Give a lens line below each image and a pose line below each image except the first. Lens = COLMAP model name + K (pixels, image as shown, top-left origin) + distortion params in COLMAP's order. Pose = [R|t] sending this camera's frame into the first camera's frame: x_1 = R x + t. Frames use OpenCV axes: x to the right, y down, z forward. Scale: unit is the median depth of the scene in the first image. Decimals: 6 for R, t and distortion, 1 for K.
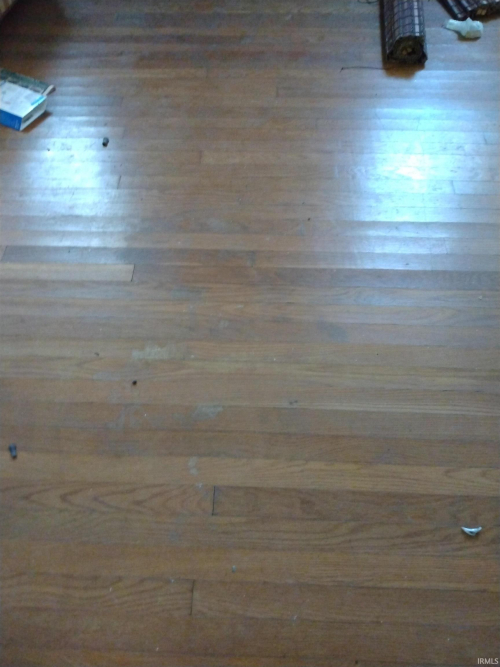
lens RADIAL K [[517.3, 0, 251.2], [0, 517.3, 331.6], [0, 0, 1]] dist [0.016364, -0.030387]
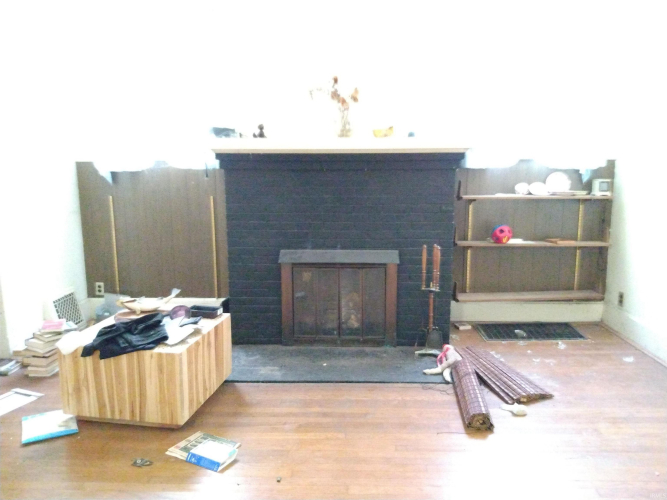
lens RADIAL K [[517.3, 0, 333.4], [0, 517.3, 250.5], [0, 0, 1]] dist [0.016364, -0.030387]
pose [[0.999952, 0.003562, -0.009182, -0.109315], [-0.009191, 0.672477, -0.740061, 0.235044], [0.003539, 0.740109, 0.672477, -0.374652]]
